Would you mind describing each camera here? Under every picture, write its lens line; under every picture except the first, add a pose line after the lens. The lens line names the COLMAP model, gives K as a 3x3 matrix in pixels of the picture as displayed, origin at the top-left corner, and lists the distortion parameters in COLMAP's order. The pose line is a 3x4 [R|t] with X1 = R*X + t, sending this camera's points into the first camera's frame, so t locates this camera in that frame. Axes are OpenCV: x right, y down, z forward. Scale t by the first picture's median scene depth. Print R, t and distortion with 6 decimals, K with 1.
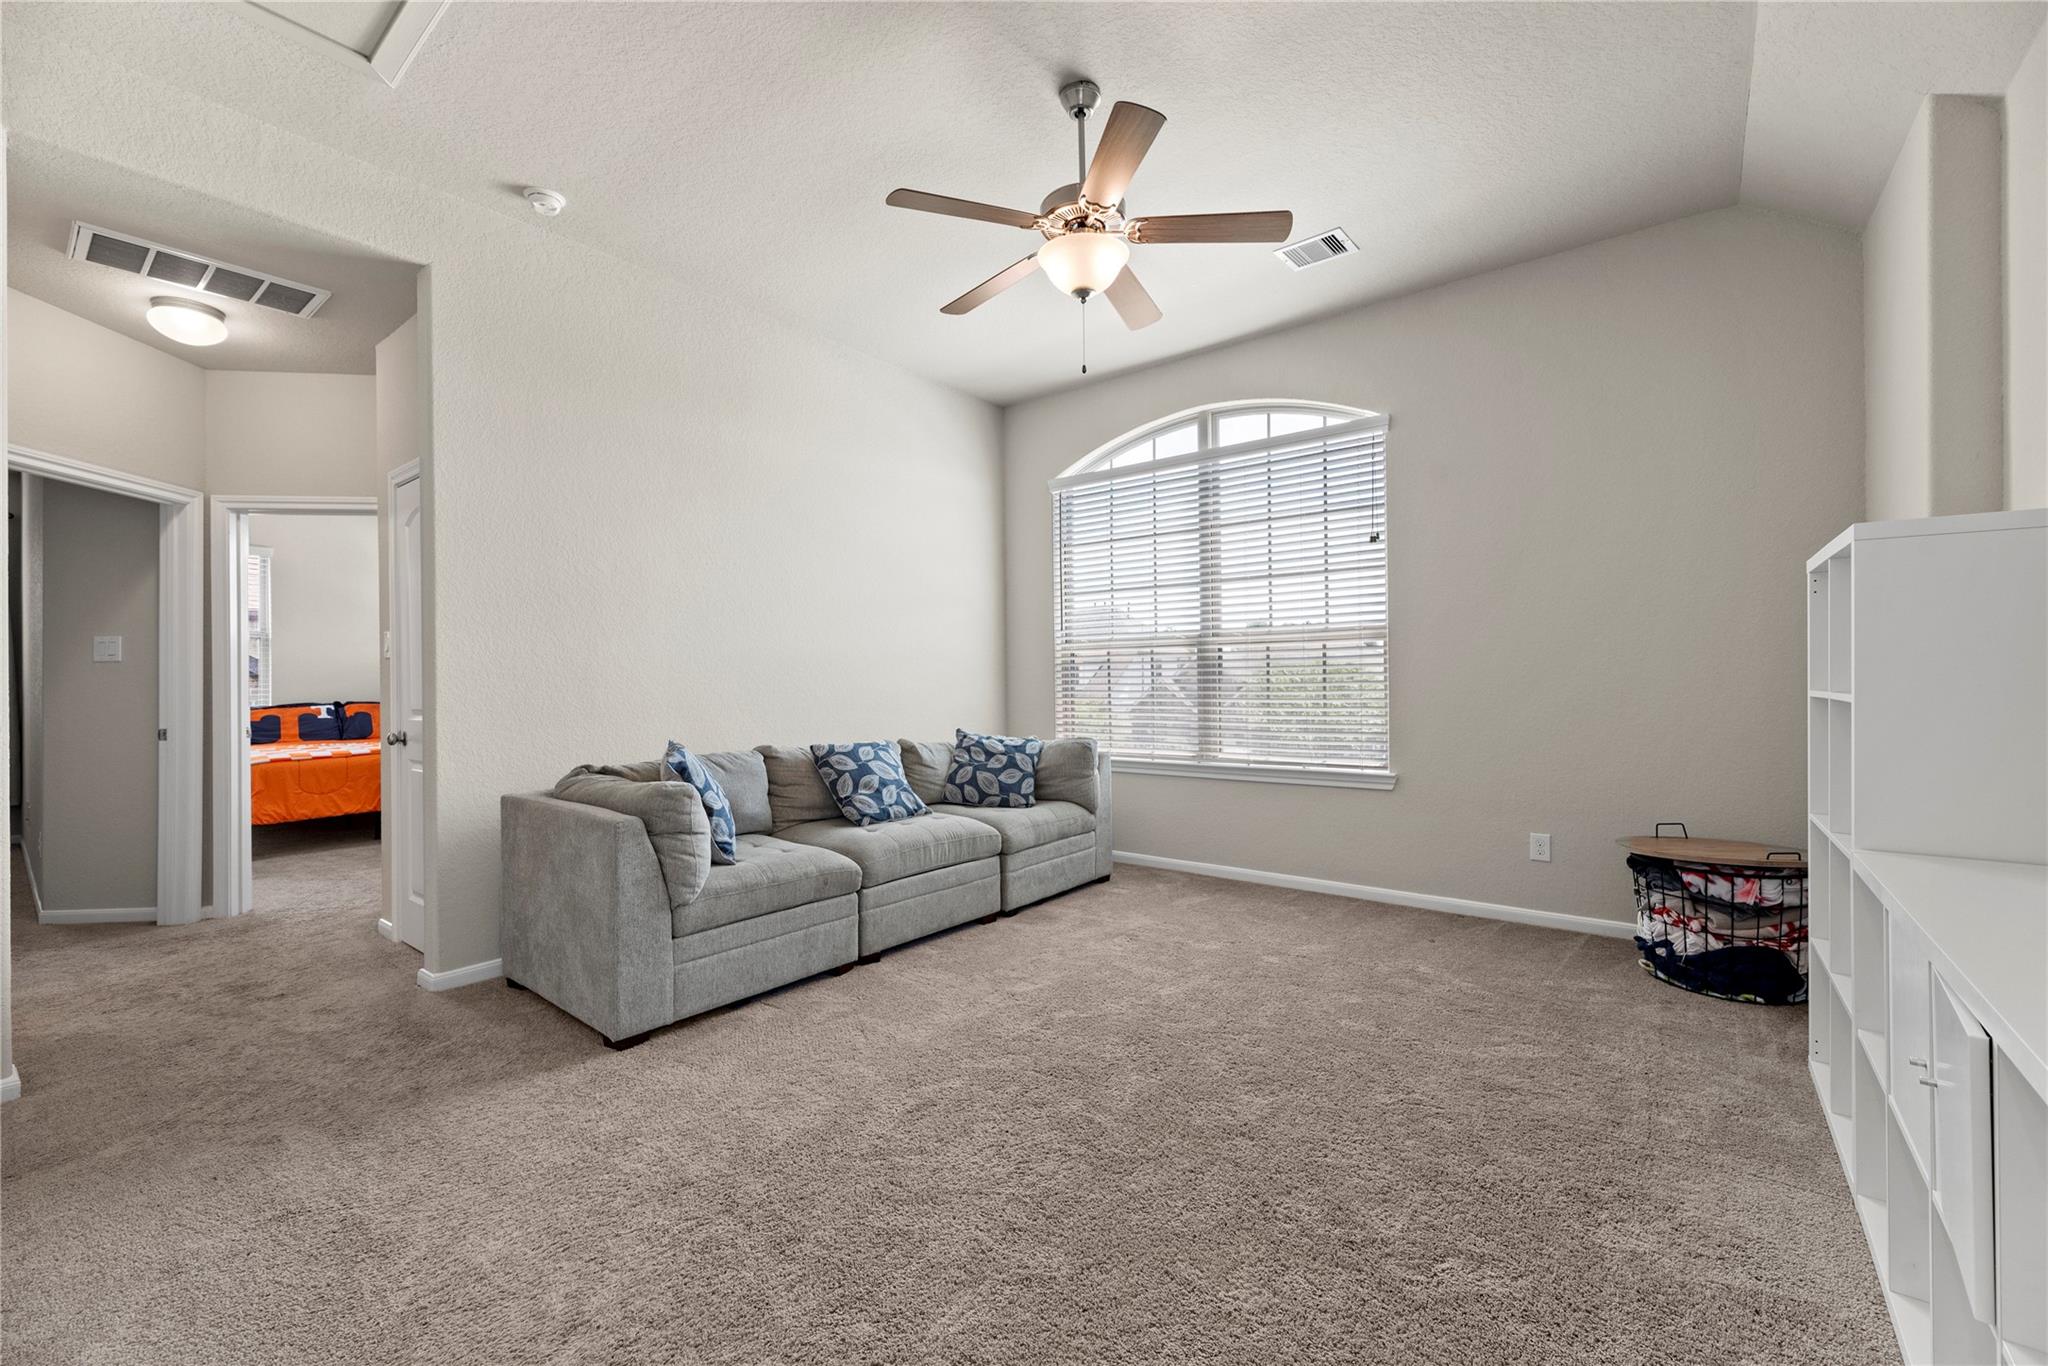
lens RADIAL K [[826.9, 0, 1030.5], [0, 826.9, 683.6], [0, 0, 1]] dist [0.006977, 0.000349]
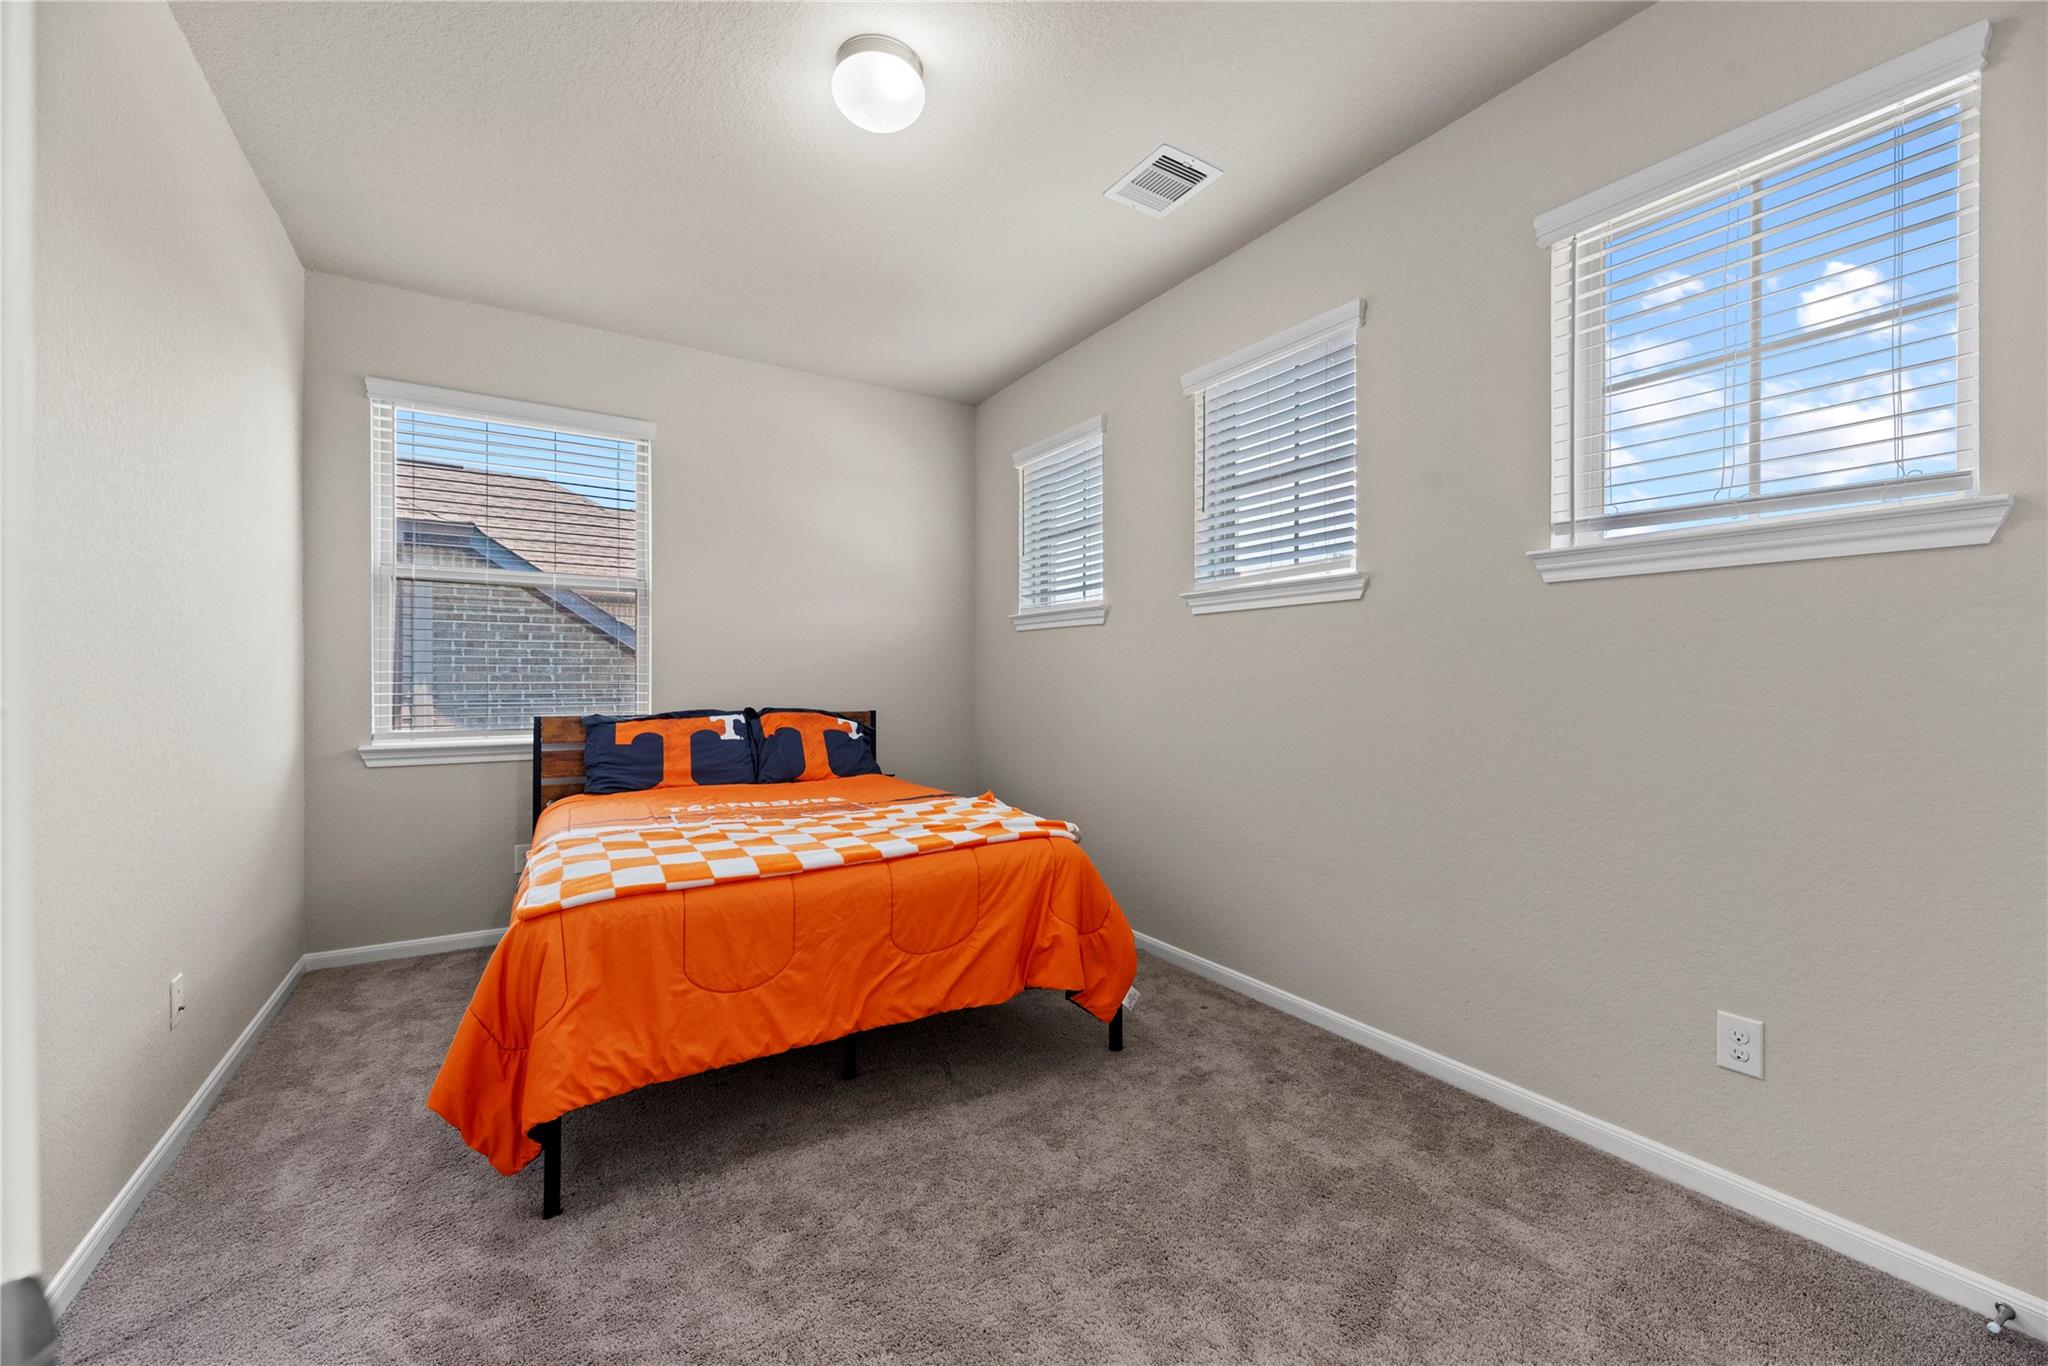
lens RADIAL K [[826.9, 0, 1022.6], [0, 826.9, 682.9], [0, 0, 1]] dist [0.006977, 0.000349]
pose [[0.939475, 0.004705, -0.342586, -0.498635], [-0.003753, 0.999987, 0.003440, 0.003279], [0.342598, -0.001946, 0.939480, 0.573717]]
